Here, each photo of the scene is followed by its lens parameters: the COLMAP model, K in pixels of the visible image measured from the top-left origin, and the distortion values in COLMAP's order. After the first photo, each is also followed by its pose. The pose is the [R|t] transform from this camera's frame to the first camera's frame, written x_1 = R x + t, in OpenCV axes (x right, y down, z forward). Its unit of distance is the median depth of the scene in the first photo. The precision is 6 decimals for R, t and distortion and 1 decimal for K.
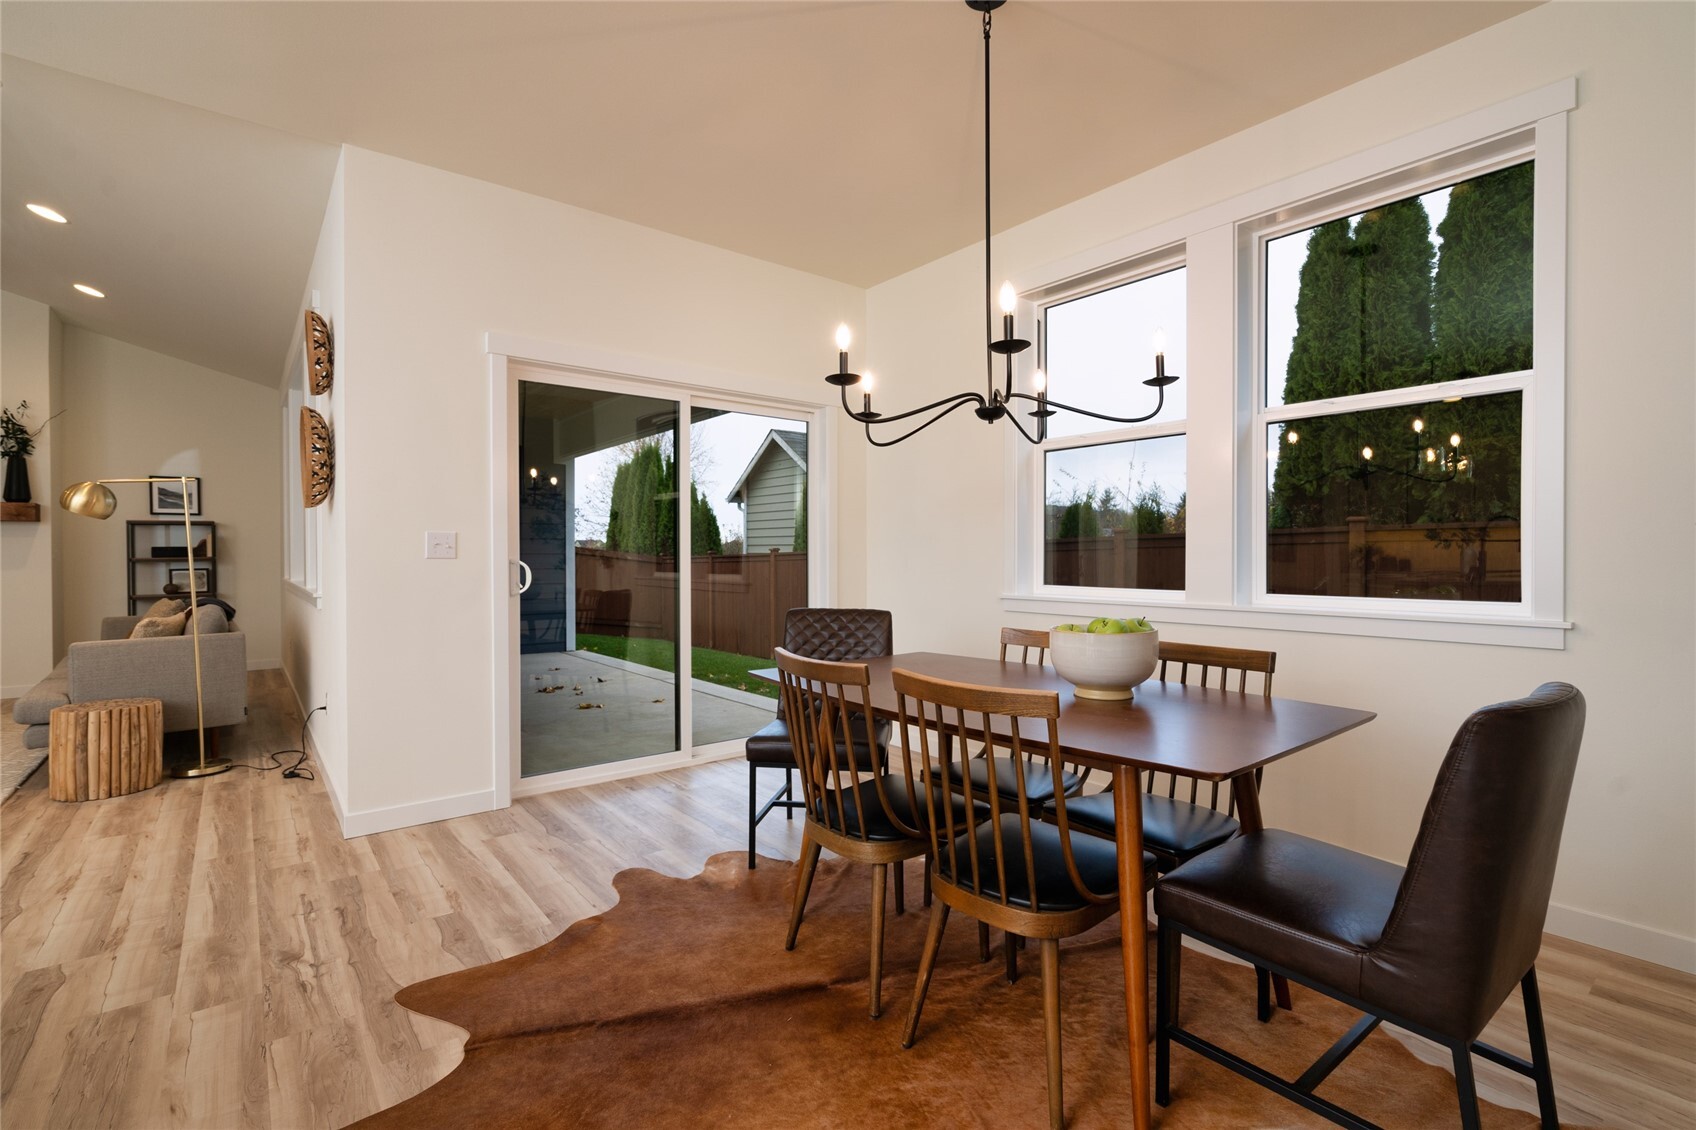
lens RADIAL K [[776.9, 0, 846.7], [0, 776.9, 568.0], [0, 0, 1]] dist [0.002191, 0.000150]
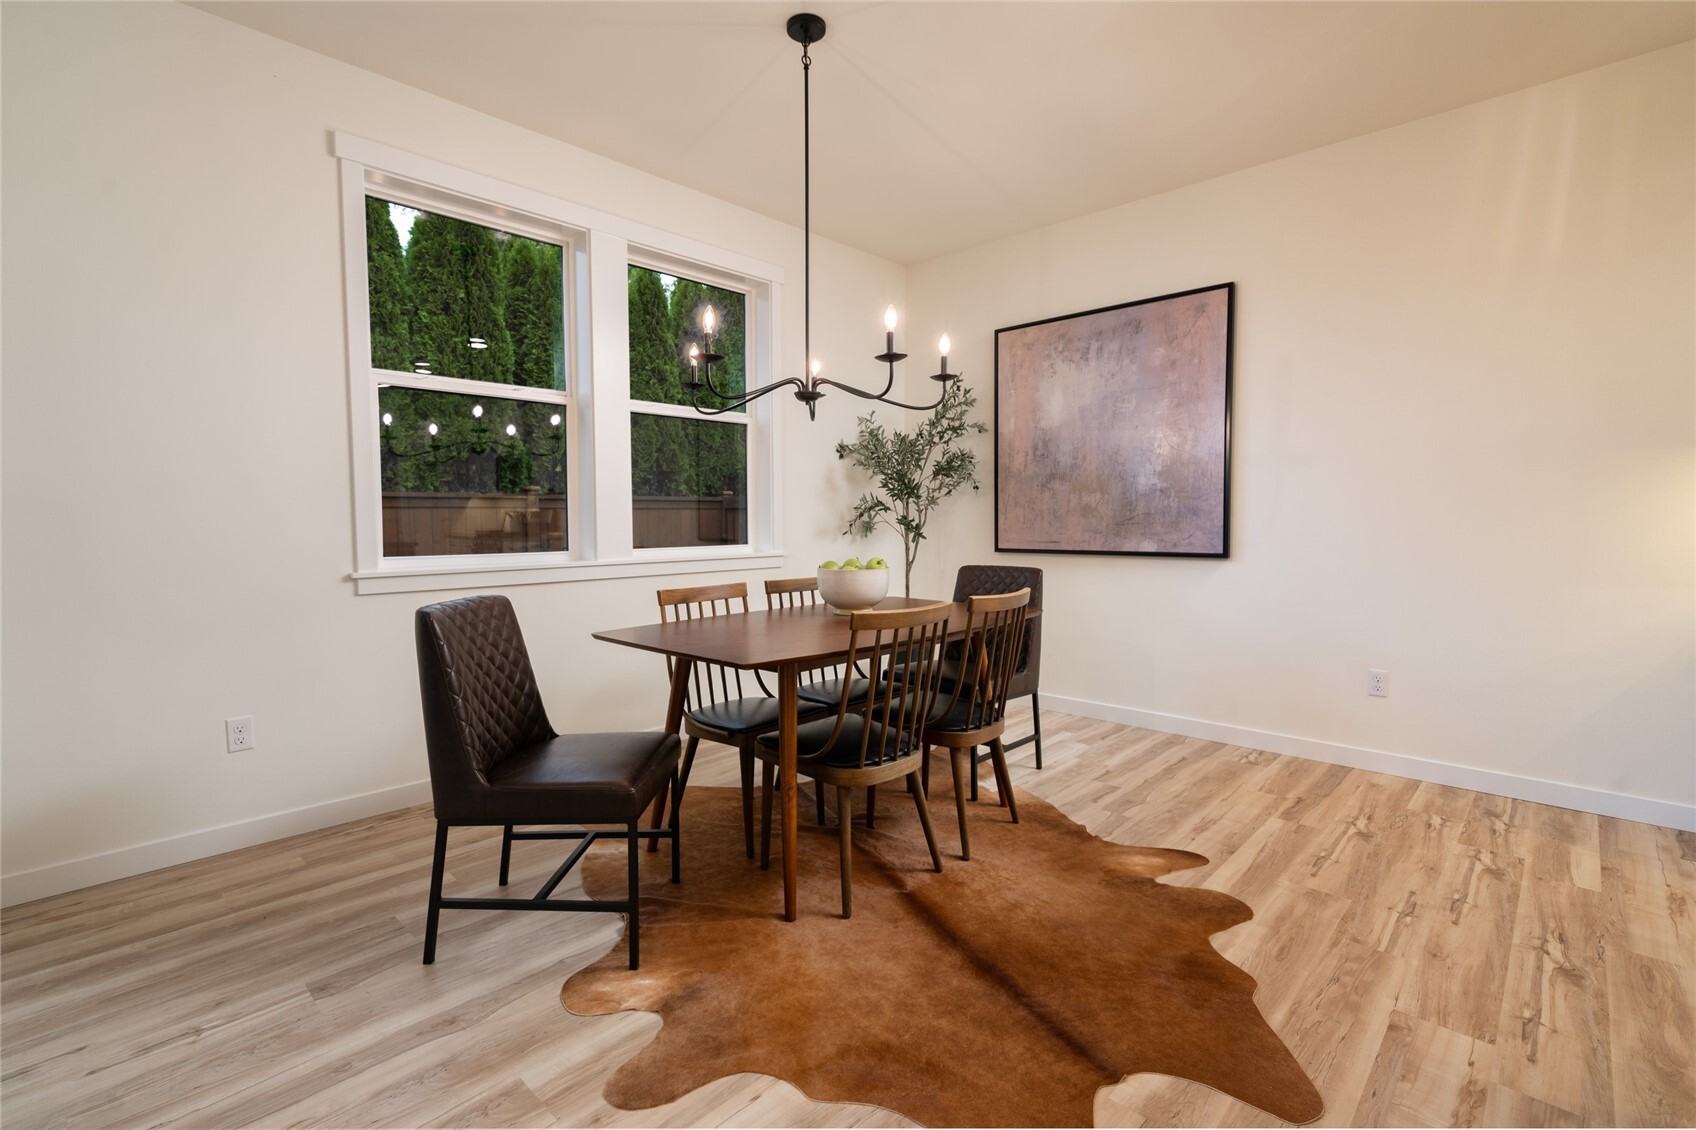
lens RADIAL K [[776.9, 0, 846.9], [0, 776.9, 554.6], [0, 0, 1]] dist [0.002191, 0.000150]
pose [[-0.152896, -0.046000, 0.987171, -0.889232], [0.019265, 0.998588, 0.049516, -0.015291], [-0.988054, 0.026589, -0.151794, 0.986543]]
